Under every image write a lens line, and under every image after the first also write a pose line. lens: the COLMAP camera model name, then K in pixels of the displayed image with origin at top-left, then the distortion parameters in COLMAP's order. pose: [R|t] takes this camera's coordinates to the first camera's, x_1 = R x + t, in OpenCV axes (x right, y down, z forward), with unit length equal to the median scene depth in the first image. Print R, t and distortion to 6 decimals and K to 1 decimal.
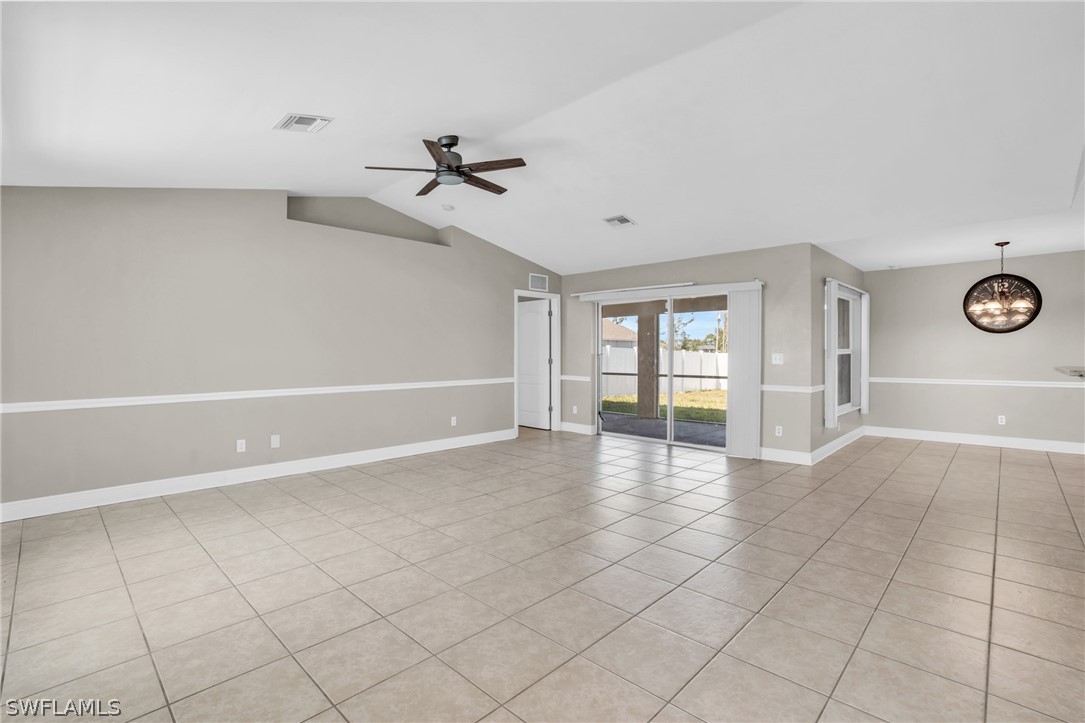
lens RADIAL K [[515.4, 0, 542.5], [0, 515.4, 361.5], [0, 0, 1]] dist [-0.003674, -0.010387]
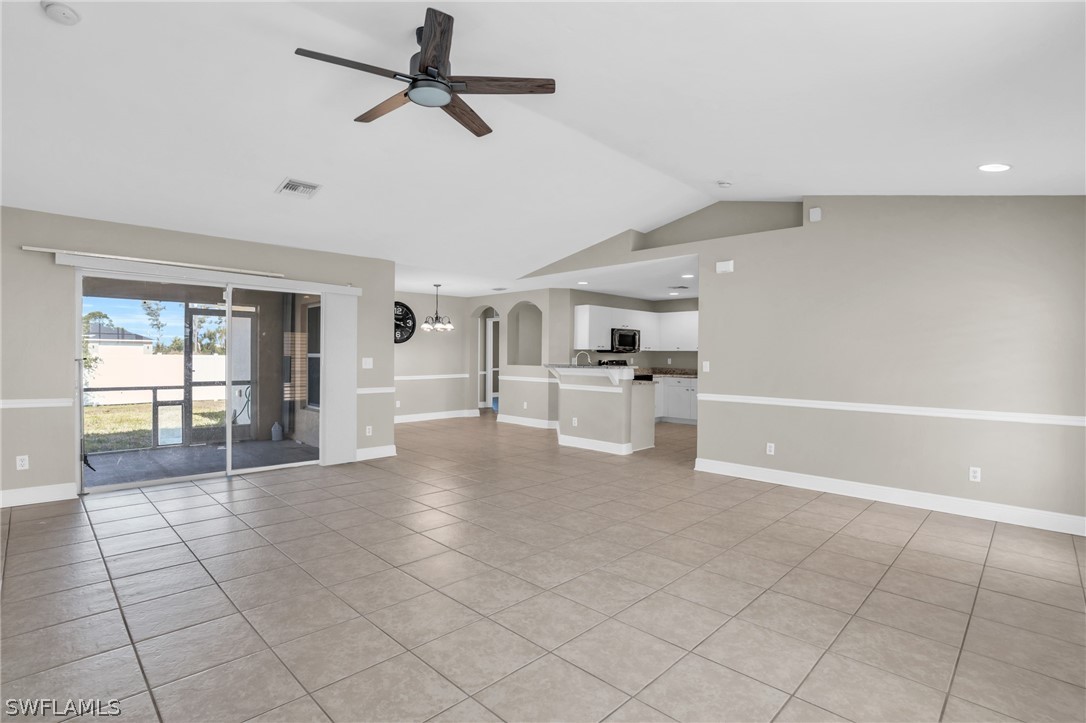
lens RADIAL K [[505.5, 0, 543.0], [0, 505.5, 361.5], [0, 0, 1]] dist [-0.028677, 0.000068]
pose [[-0.010259, 0.002640, 0.999944, -1.014526], [0.003500, 0.999990, -0.002604, -0.013182], [-0.999941, 0.003473, -0.010269, 1.071390]]
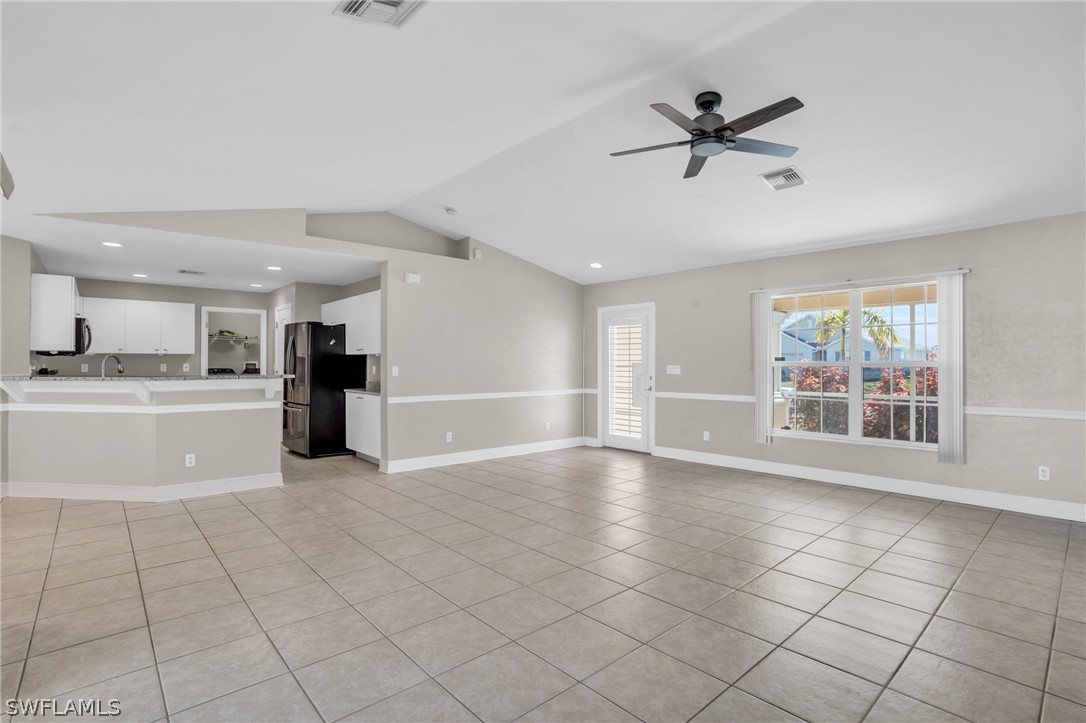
lens RADIAL K [[521.5, 0, 543.0], [0, 521.5, 361.5], [0, 0, 1]] dist [0.000268, 0.000390]
pose [[-0.997965, 0.014091, 0.062189, 0.026625], [0.014577, 0.999867, 0.007368, -0.035792], [-0.062077, 0.008259, -0.998037, 2.249235]]
